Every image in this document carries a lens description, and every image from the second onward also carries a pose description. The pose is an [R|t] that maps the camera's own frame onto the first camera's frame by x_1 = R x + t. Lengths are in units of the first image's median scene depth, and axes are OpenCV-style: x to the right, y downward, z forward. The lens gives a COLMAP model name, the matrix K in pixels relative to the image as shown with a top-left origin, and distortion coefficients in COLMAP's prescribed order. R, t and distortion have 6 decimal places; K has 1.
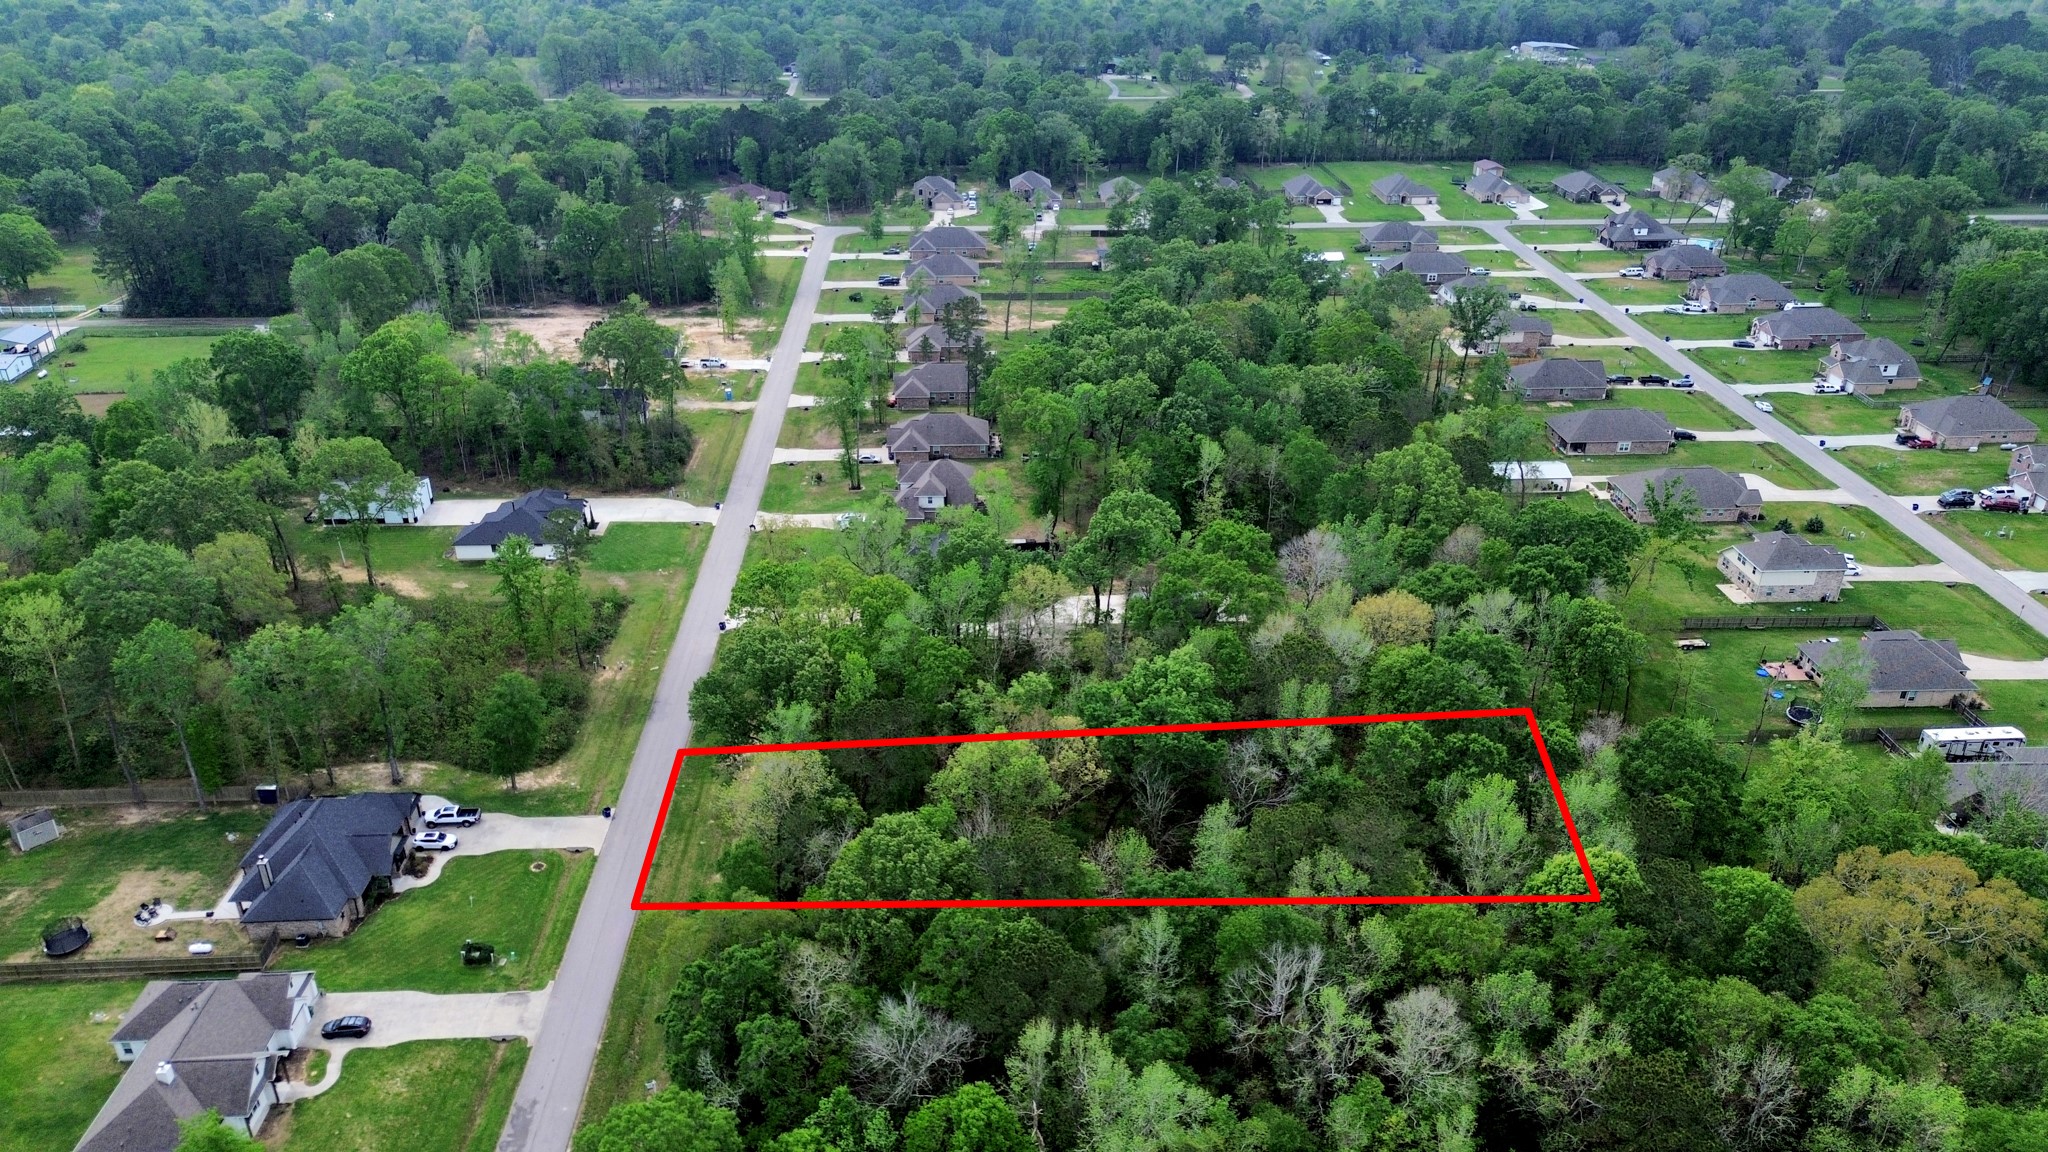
lens RADIAL K [[1449.8, 0, 1022.7], [0, 1449.8, 573.7], [0, 0, 1]] dist [0.078418, -0.078313]
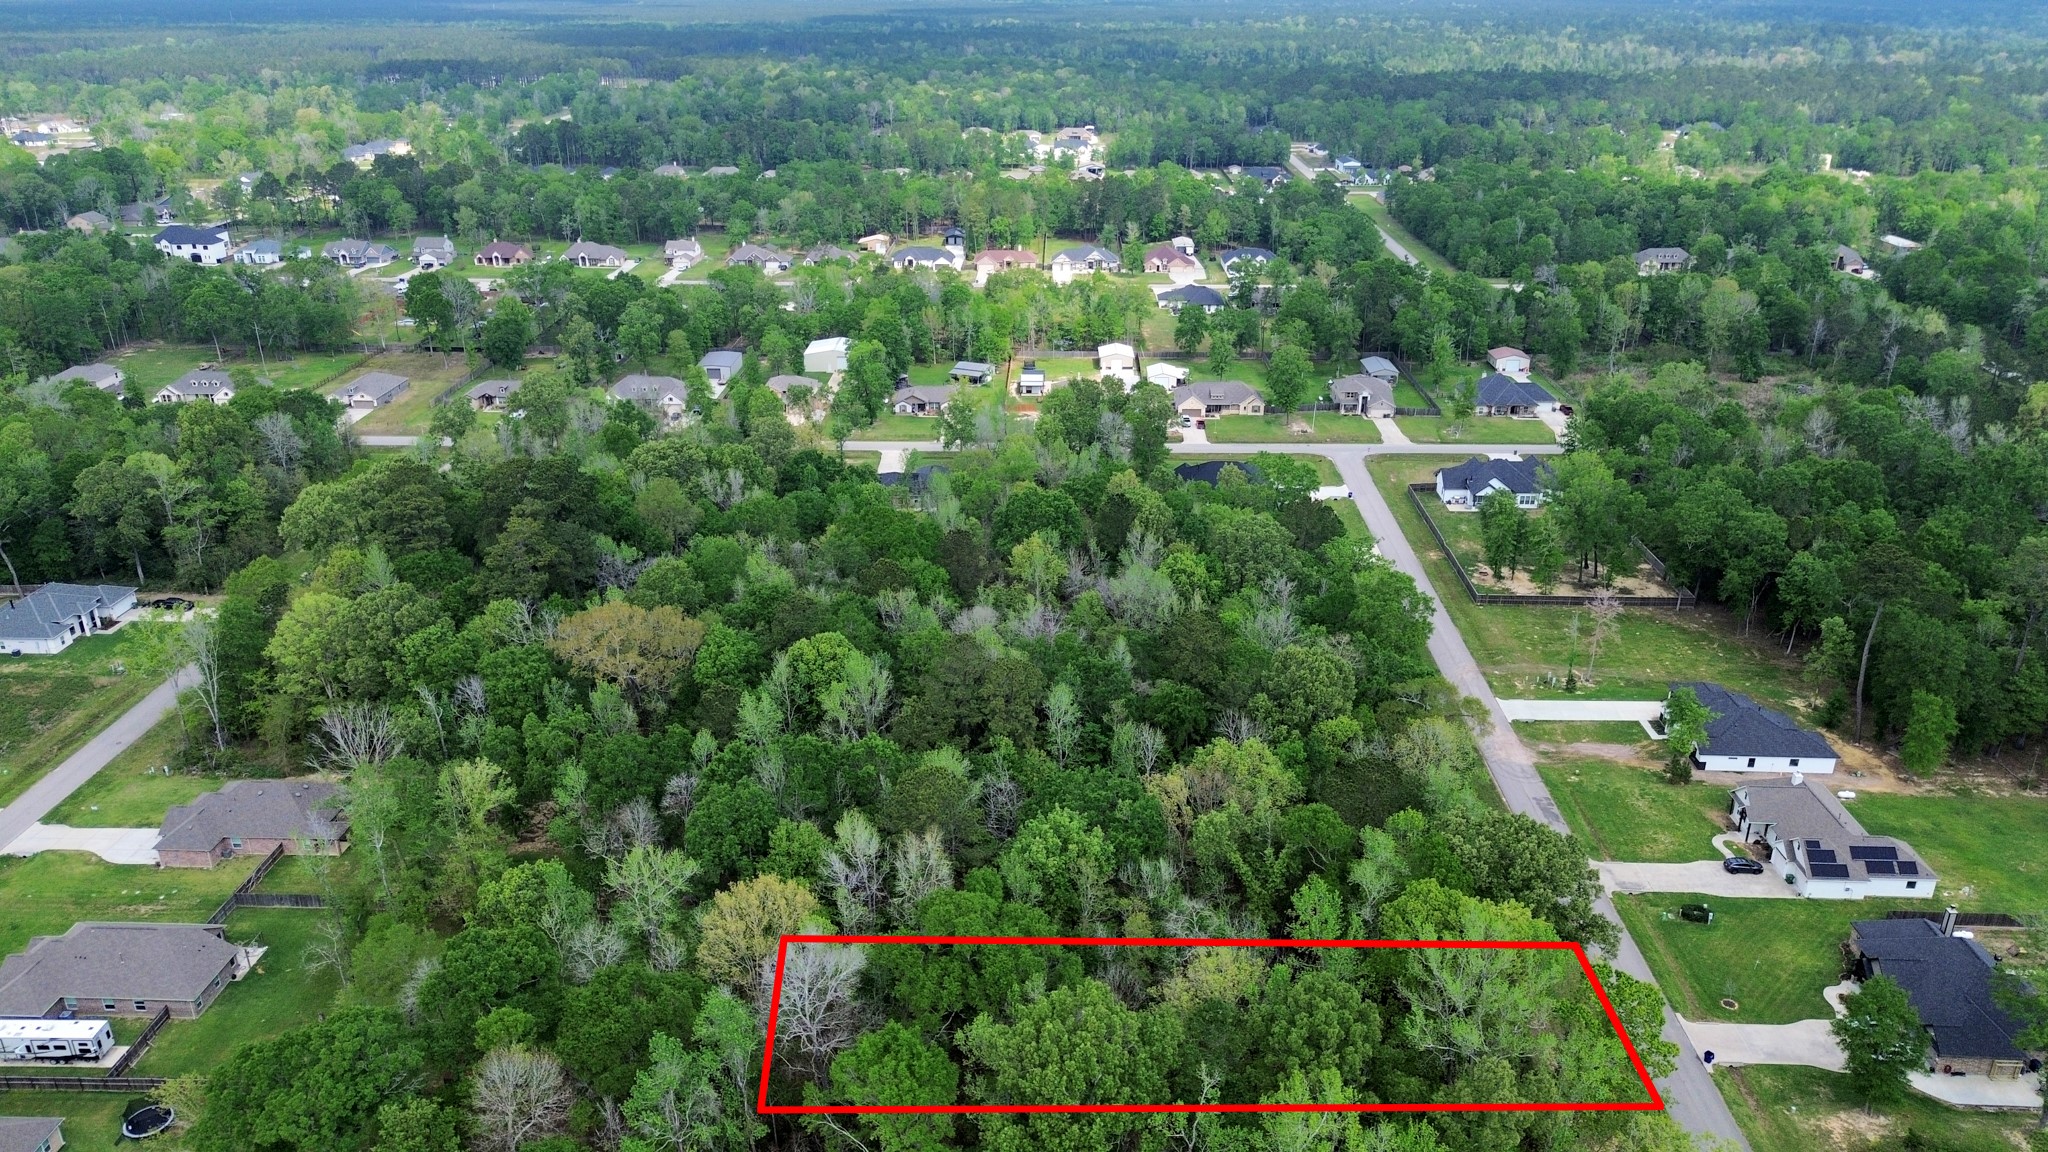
lens RADIAL K [[1454.5, 0, 1022.8], [0, 1454.5, 571.0], [0, 0, 1]] dist [0.075554, -0.076895]
pose [[-0.996435, -0.031542, 0.078242, 0.057470], [0.038463, 0.655594, 0.754134, -0.719687], [-0.075082, 0.754455, -0.652043, 1.443847]]
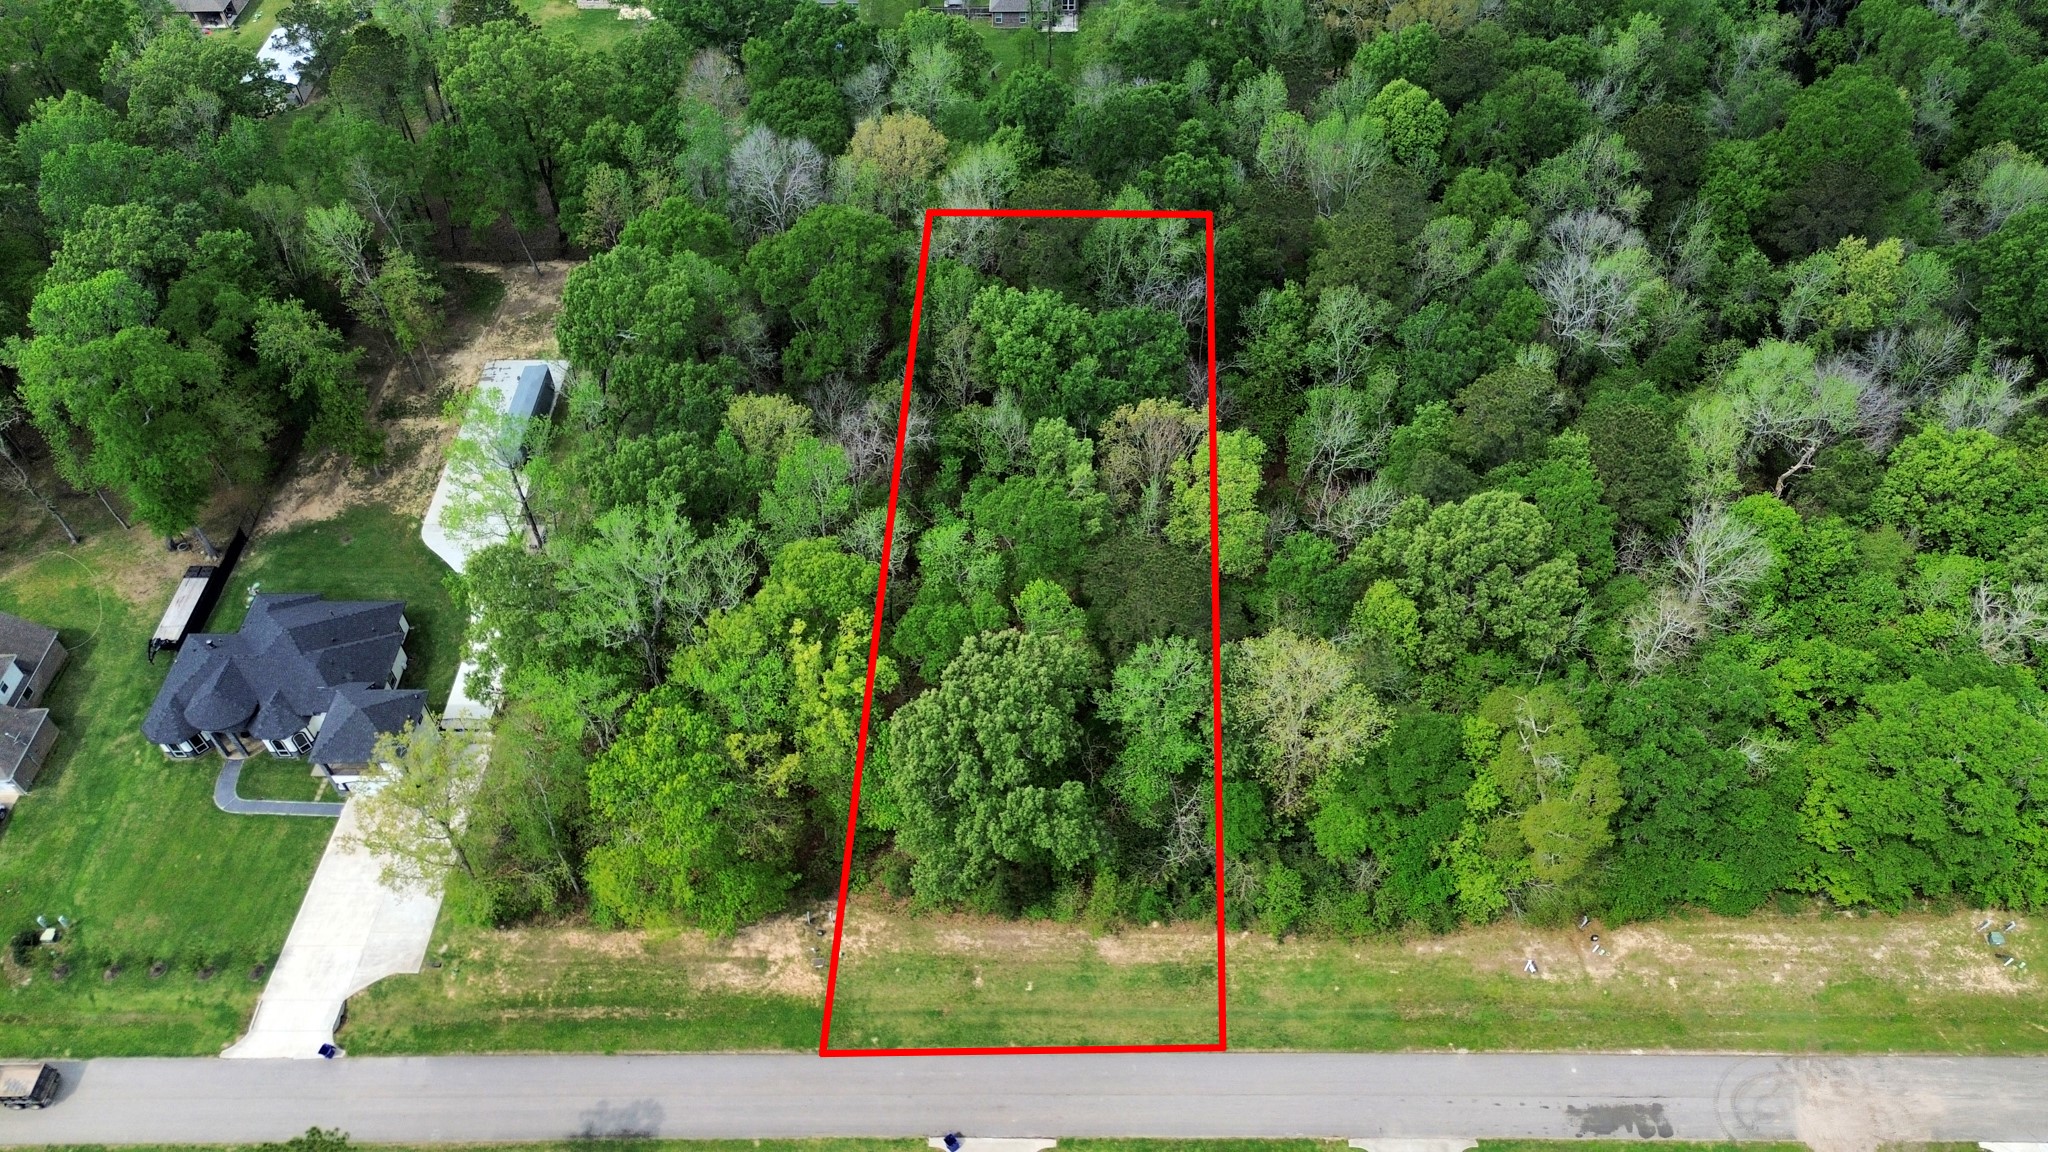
lens RADIAL K [[1449.8, 0, 1022.7], [0, 1449.8, 573.7], [0, 0, 1]] dist [0.078418, -0.078313]
pose [[0.048102, -0.749213, 0.660580, -0.525560], [0.455365, 0.605069, 0.653095, -0.366763], [-0.889004, 0.269390, 0.370270, 0.726118]]
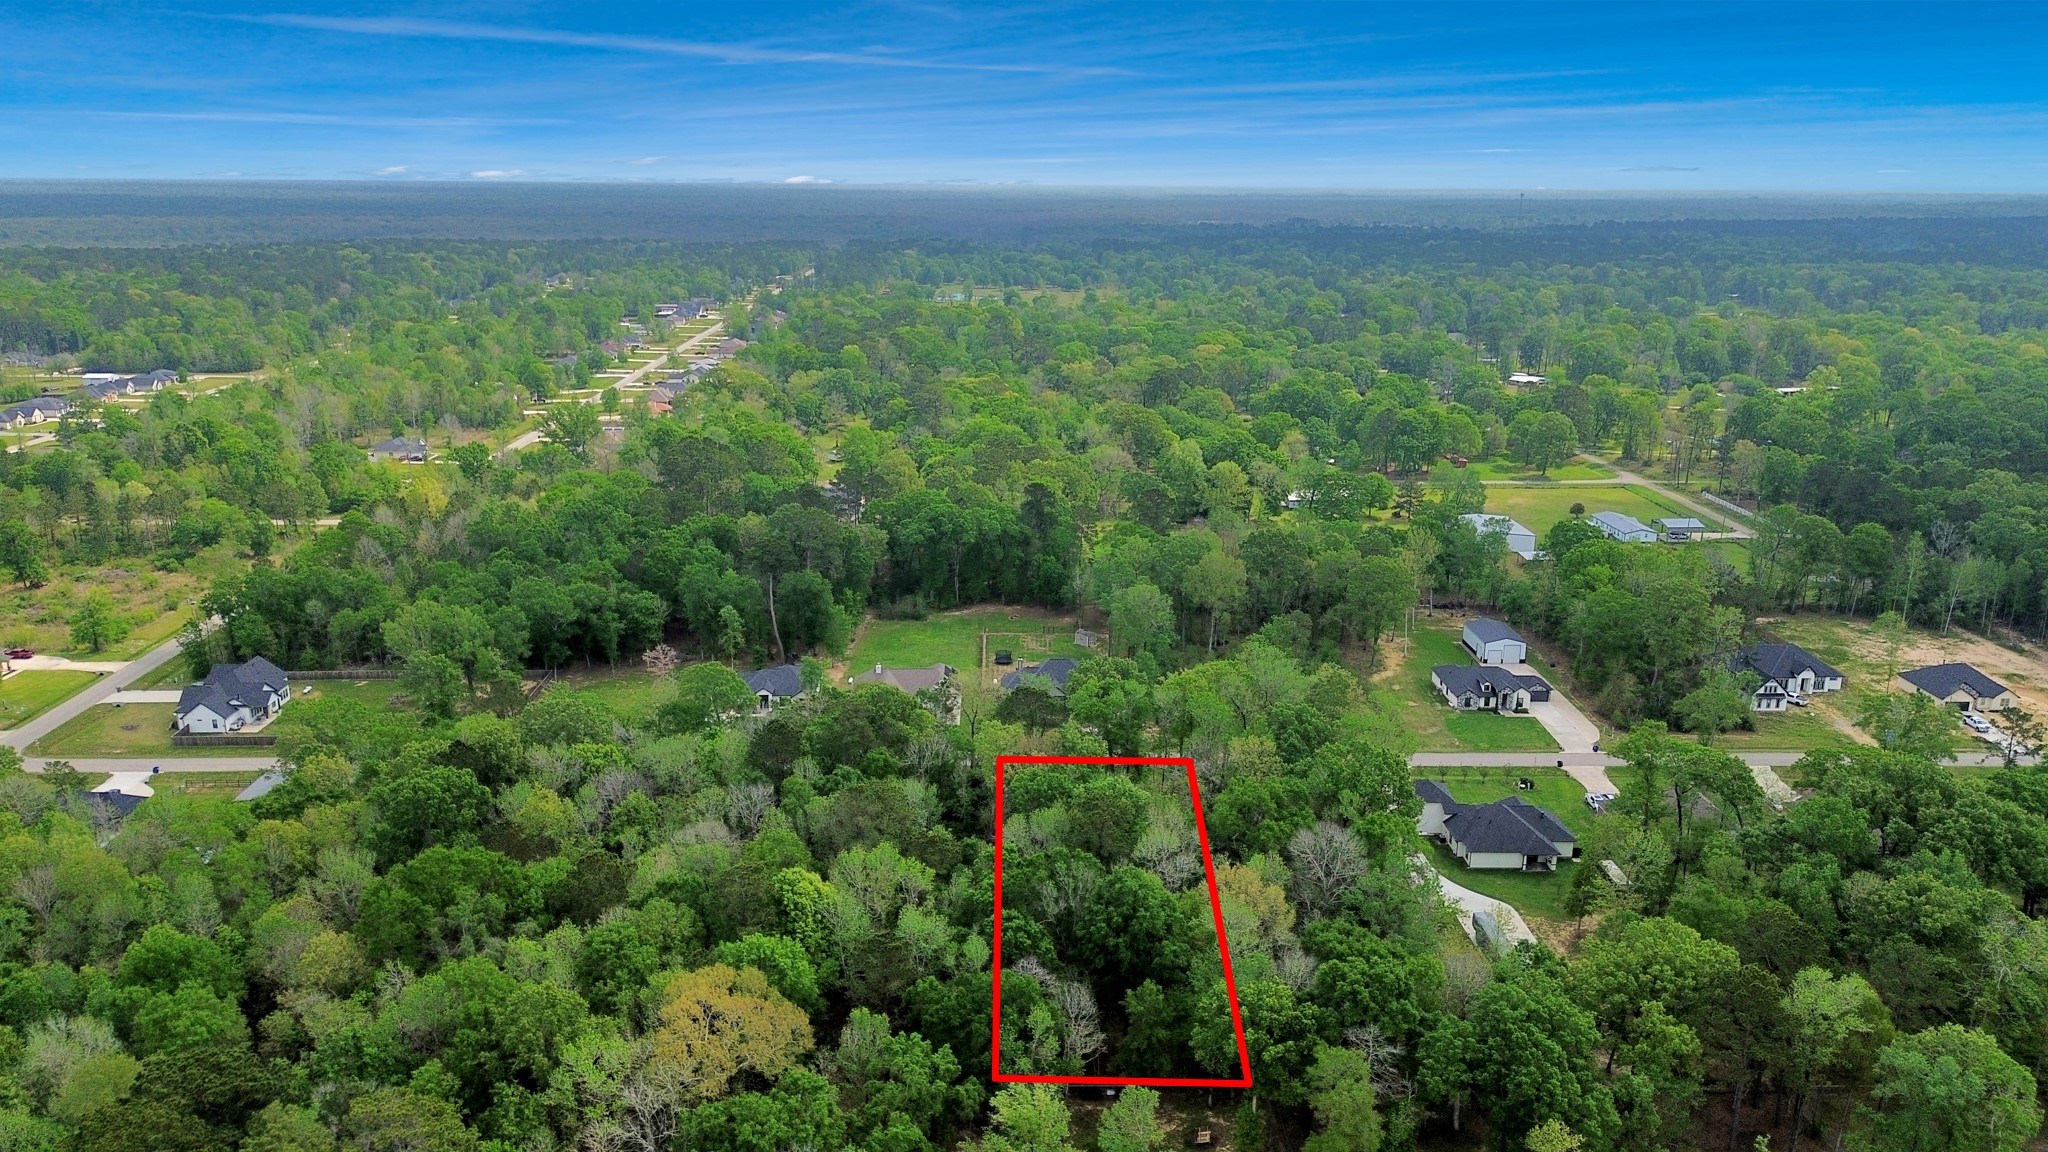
lens RADIAL K [[1454.5, 0, 1022.8], [0, 1454.5, 571.0], [0, 0, 1]] dist [0.075554, -0.076895]
pose [[-0.024695, 0.262952, -0.964493, 1.231671], [-0.450936, 0.858130, 0.245500, -0.357060], [0.892215, 0.440987, 0.097383, 0.711251]]
